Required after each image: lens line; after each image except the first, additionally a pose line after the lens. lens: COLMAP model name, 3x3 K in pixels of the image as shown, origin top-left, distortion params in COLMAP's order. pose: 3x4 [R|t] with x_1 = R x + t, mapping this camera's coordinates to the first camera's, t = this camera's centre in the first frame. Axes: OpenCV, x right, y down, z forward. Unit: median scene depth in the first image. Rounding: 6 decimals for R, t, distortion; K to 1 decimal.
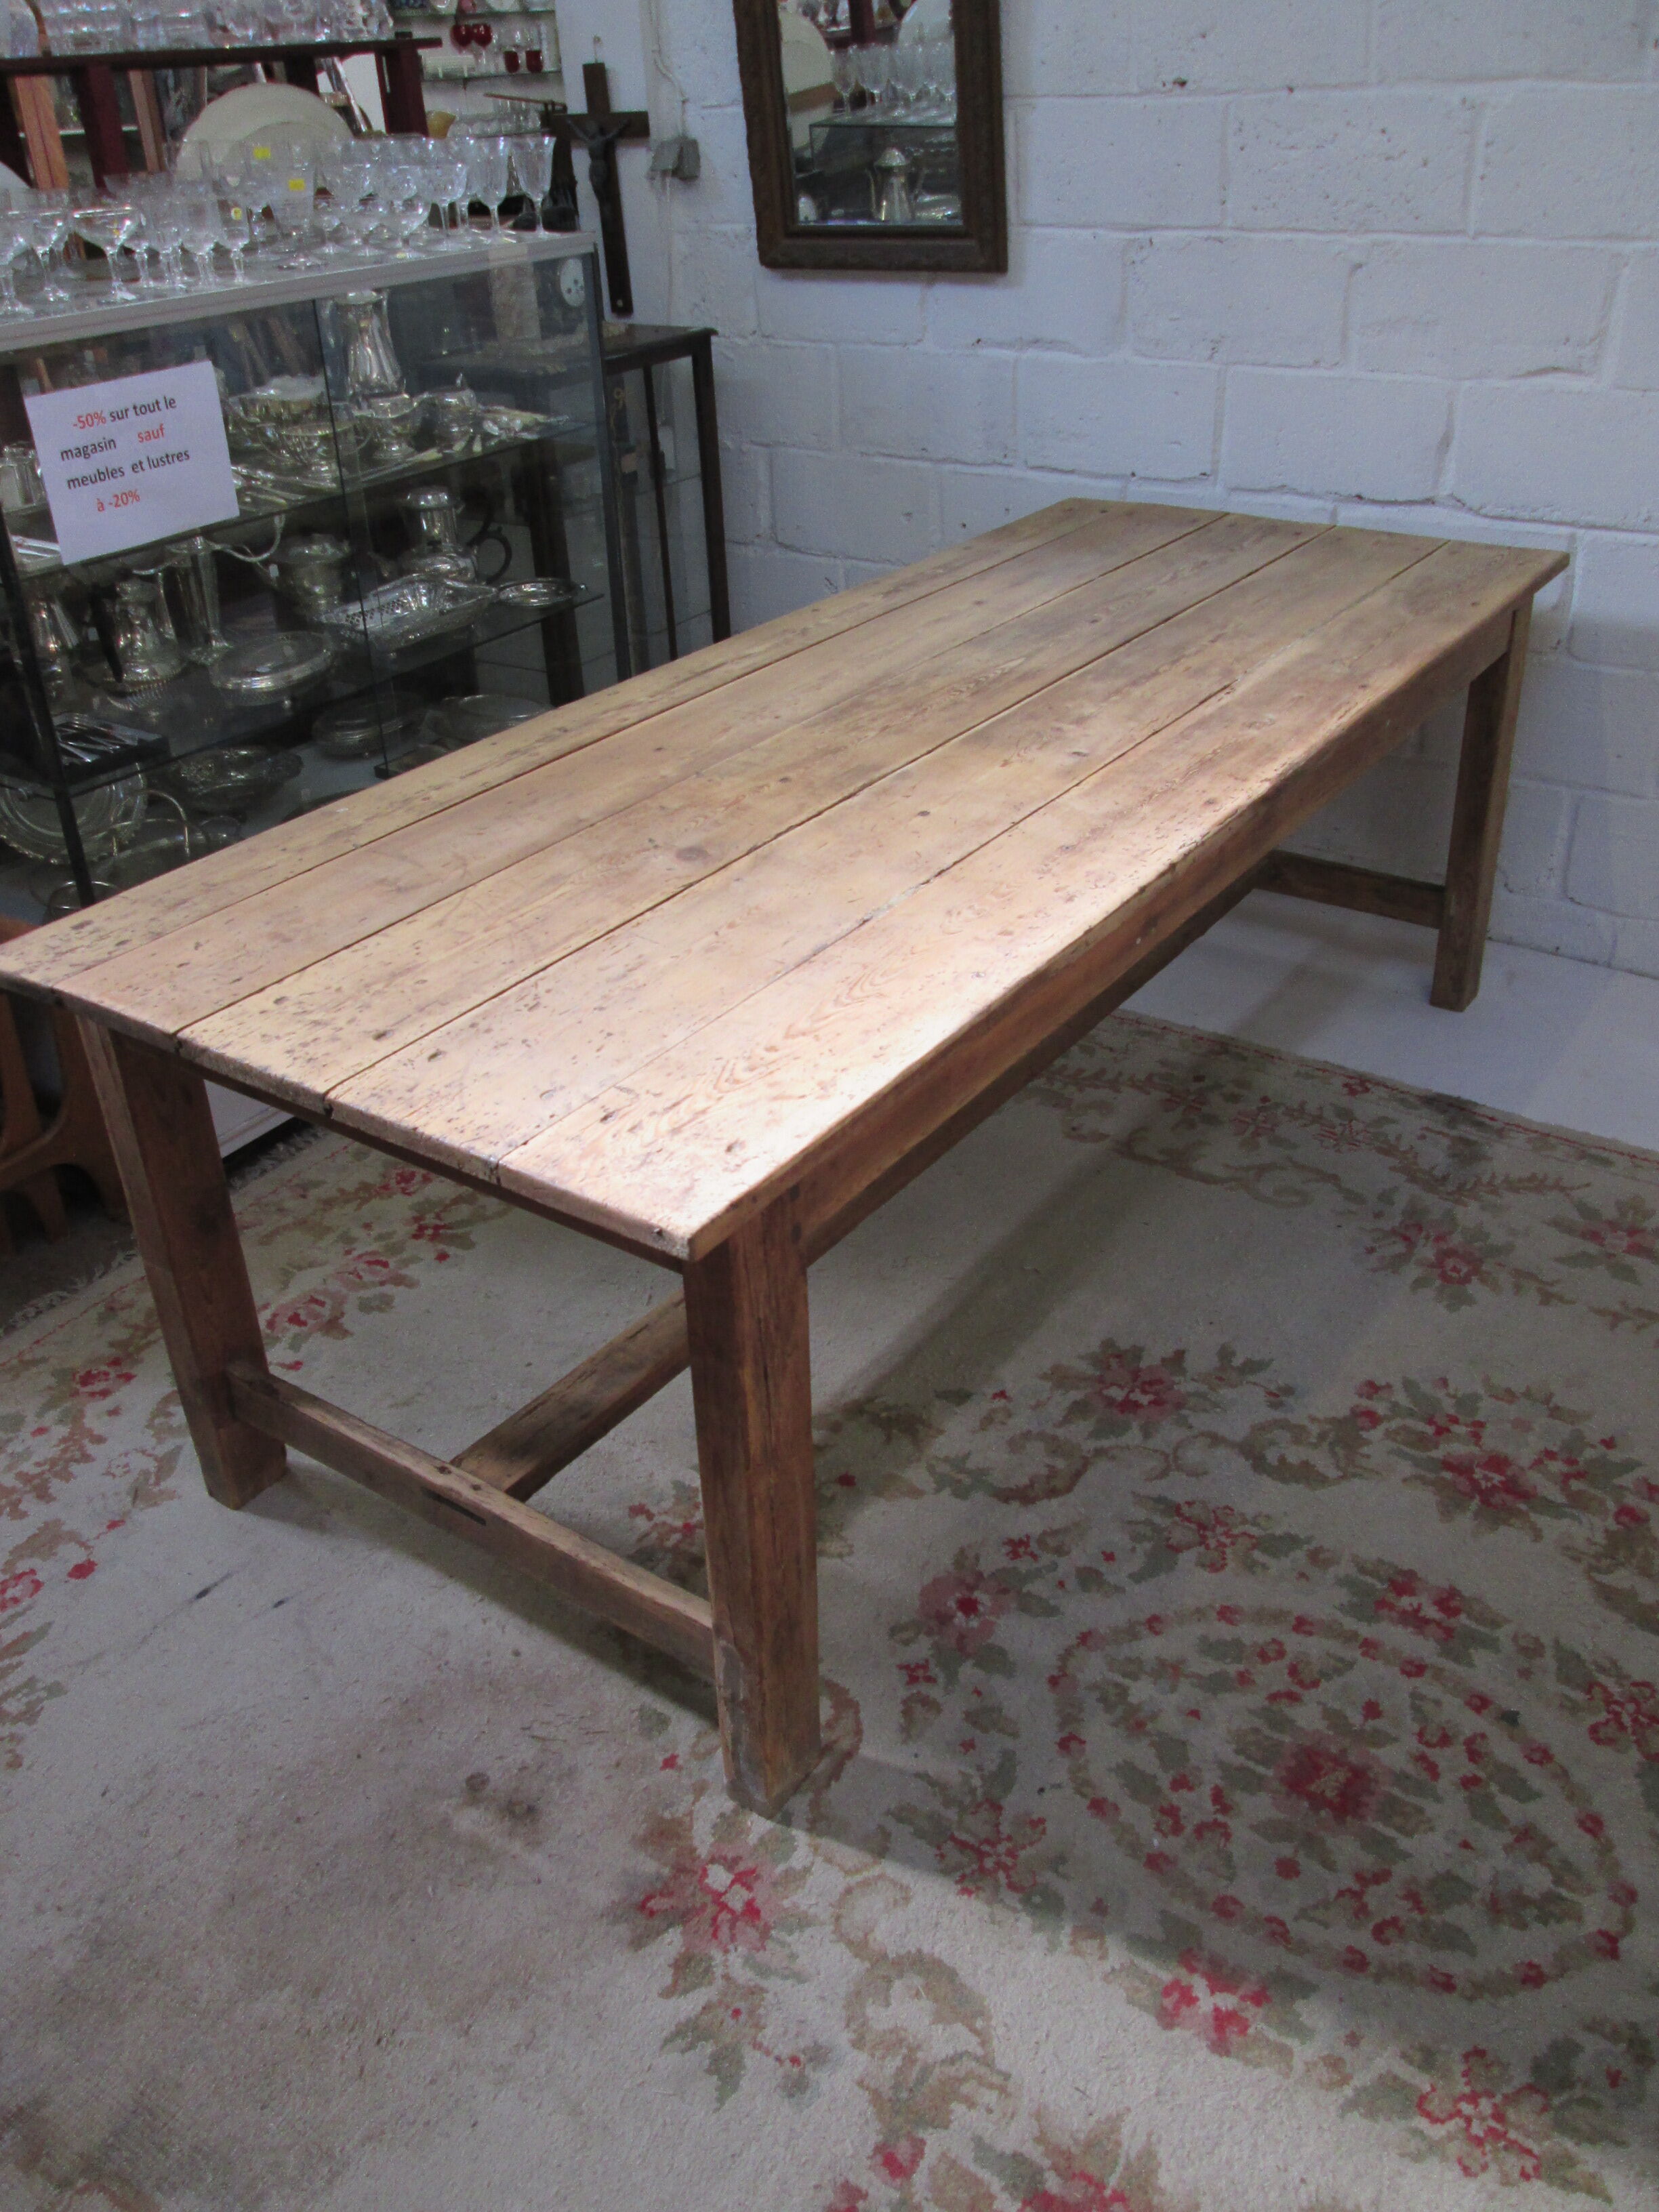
lens RADIAL K [[1832.2, 0, 868.6], [0, 1832.2, 1084.1], [0, 0, 1]] dist [-0.033864, 0.013815]
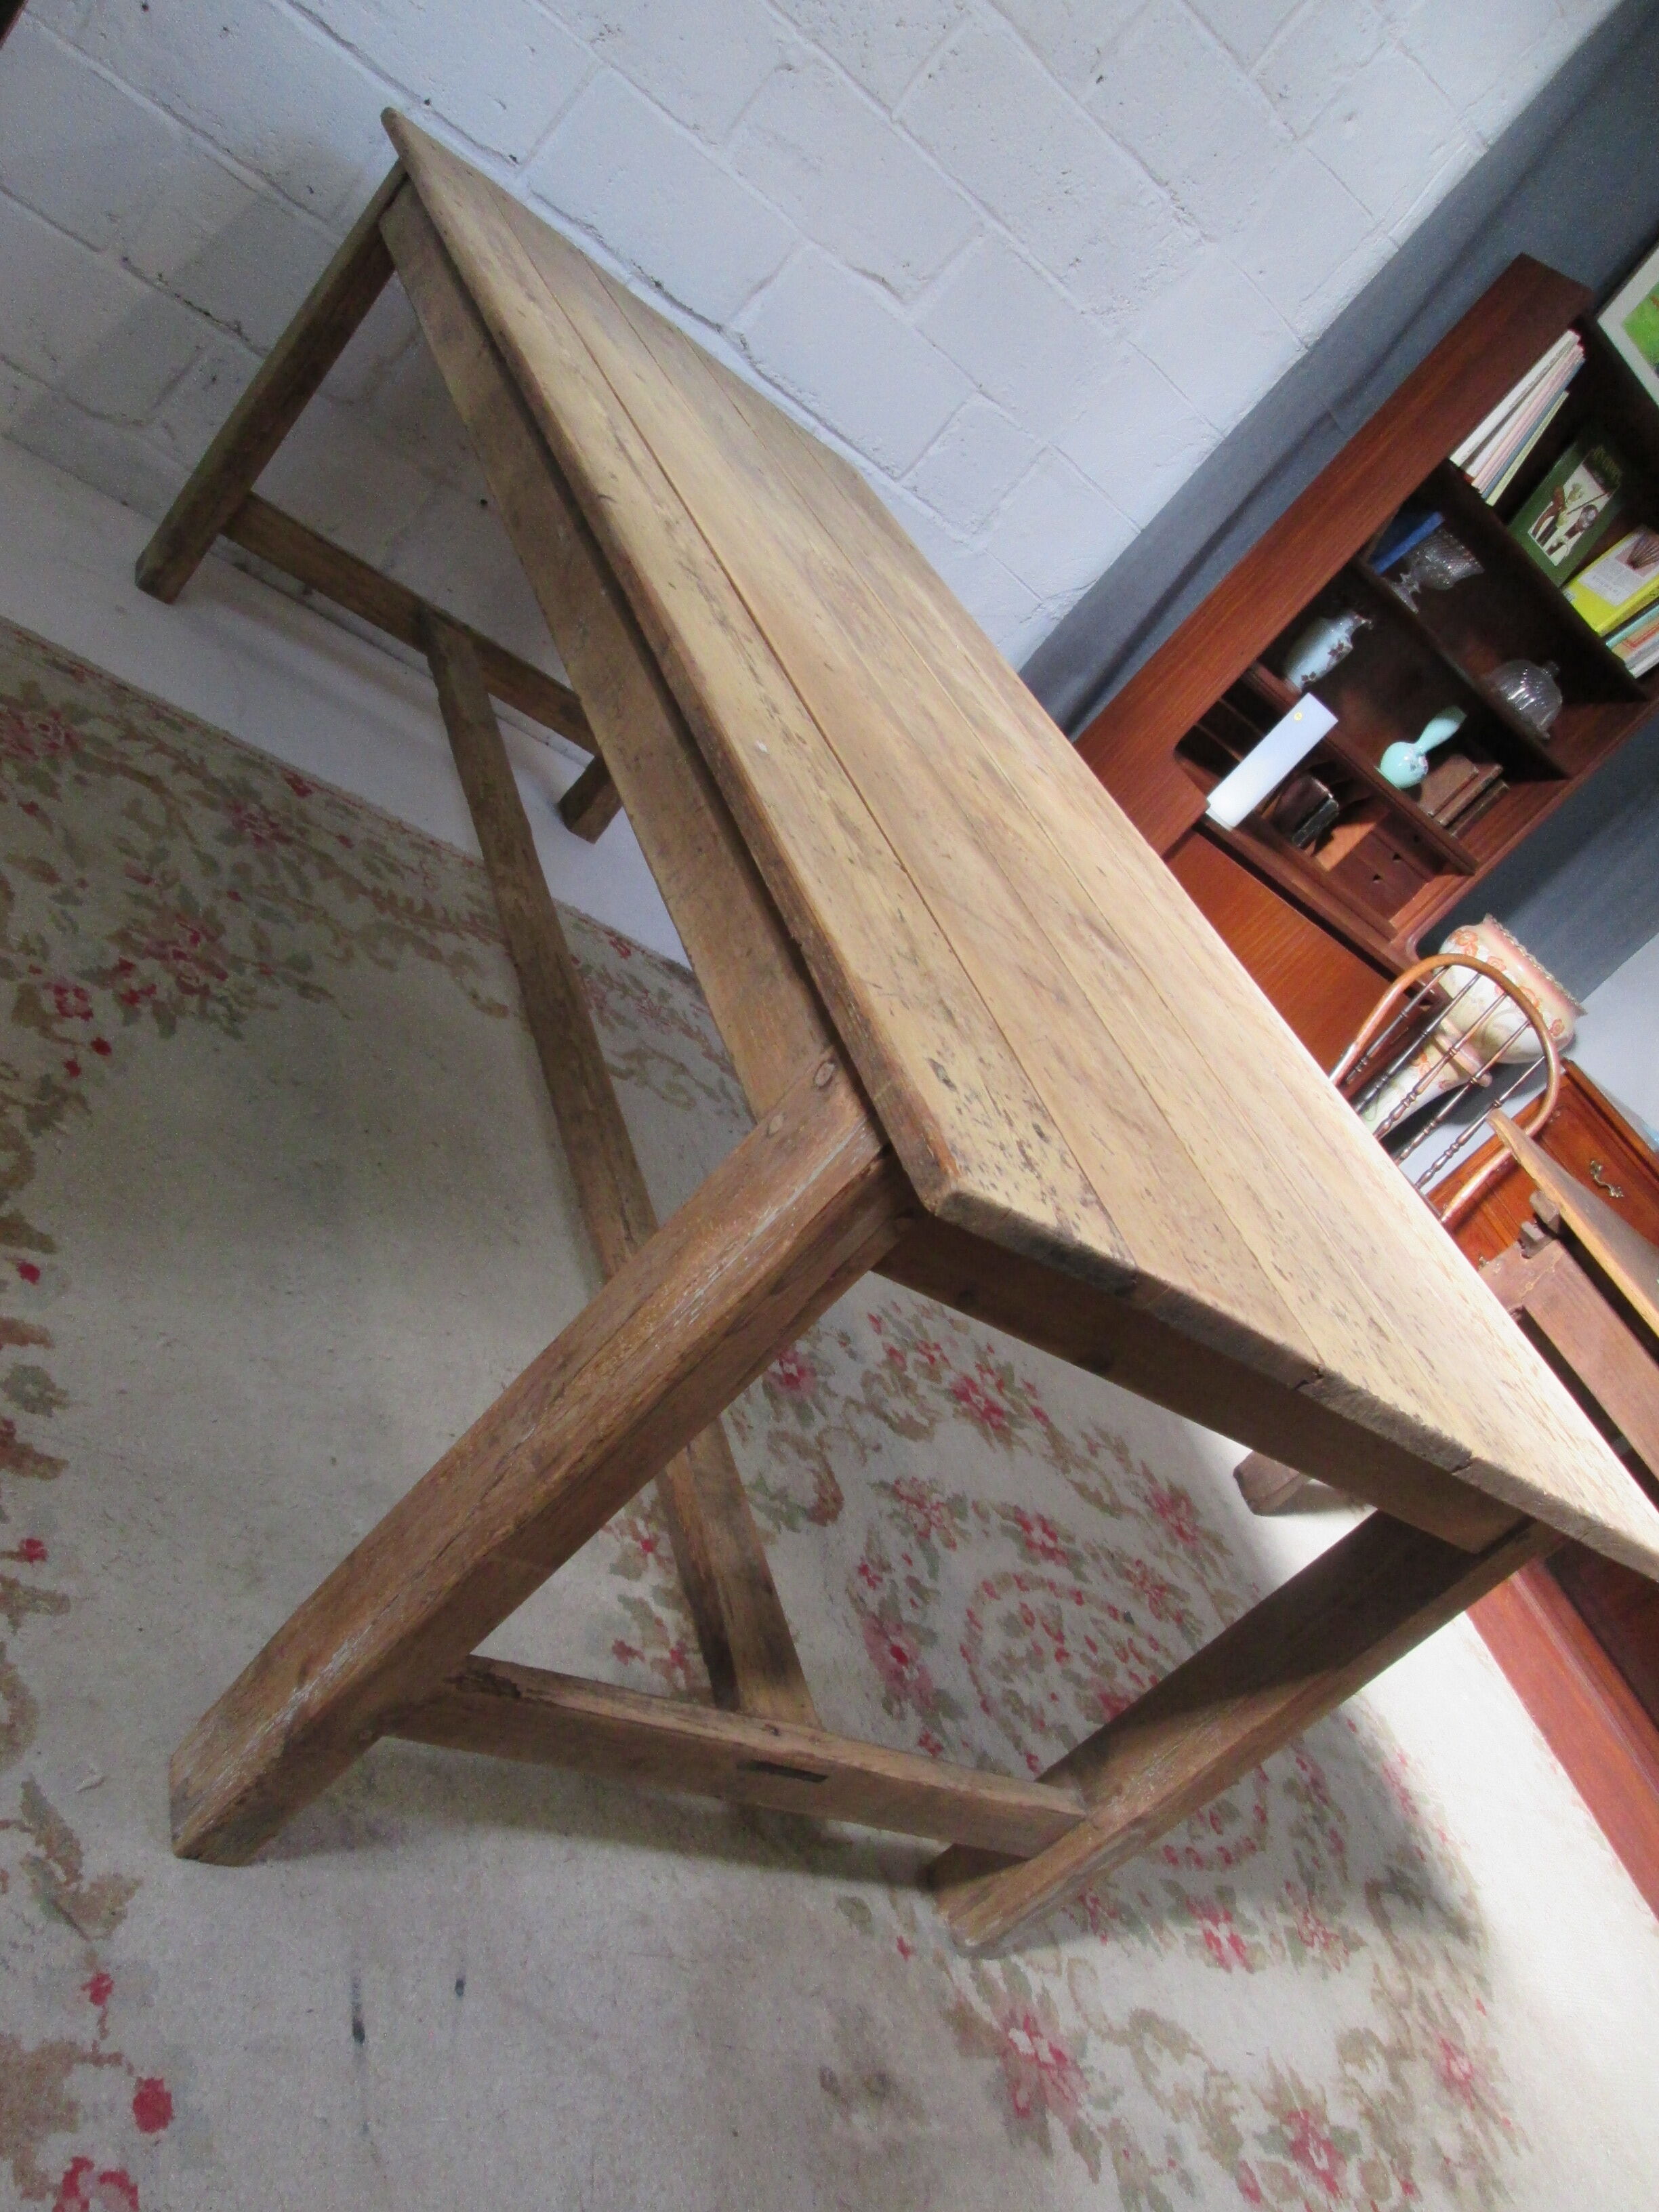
lens RADIAL K [[1832.2, 0, 857.7], [0, 1832.2, 1045.9], [0, 0, 1]] dist [-0.033864, 0.013815]
pose [[0.400543, -0.013290, 0.916182, -0.748788], [-0.248730, 0.960772, 0.122679, -0.128670], [-0.881872, -0.277020, 0.381525, 0.641499]]
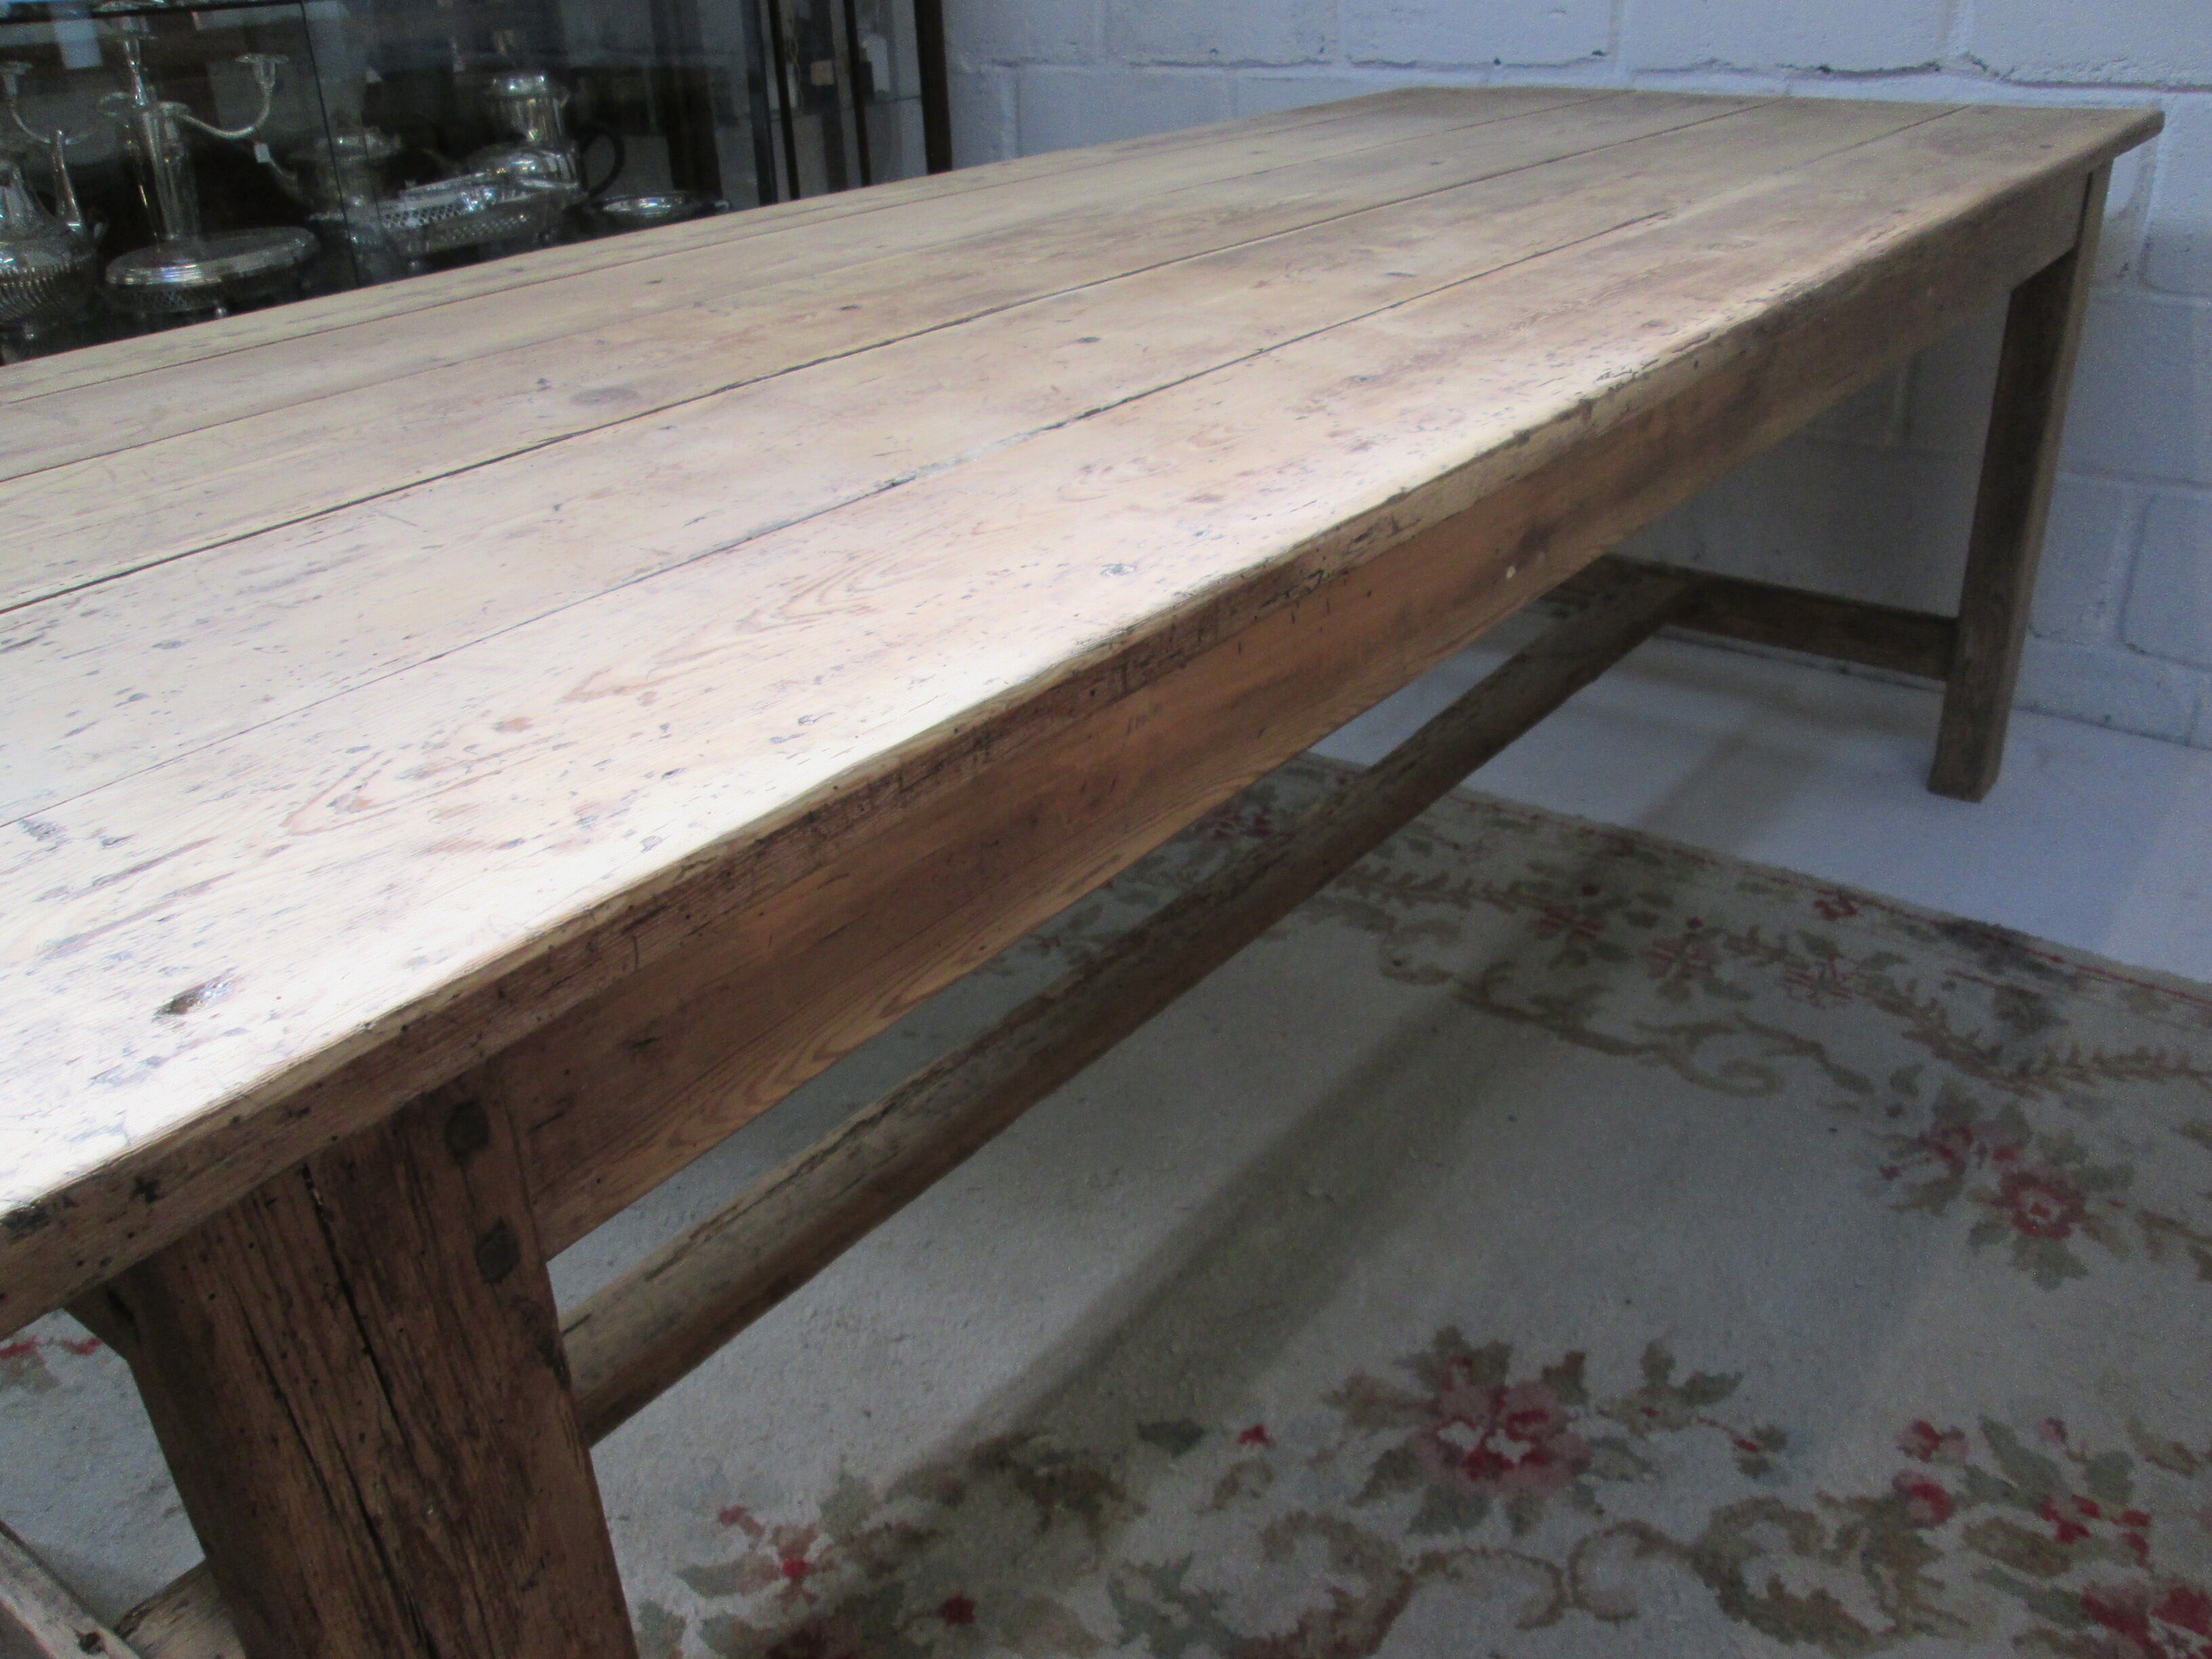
lens RADIAL K [[1832.2, 0, 1149.4], [0, 1832.2, 814.2], [0, 0, 1]] dist [-0.033864, 0.013815]
pose [[0.999129, 0.011804, -0.040033, 0.060383], [-0.014166, 0.998143, -0.059249, 0.013567], [0.039259, 0.059765, 0.997440, 0.434196]]
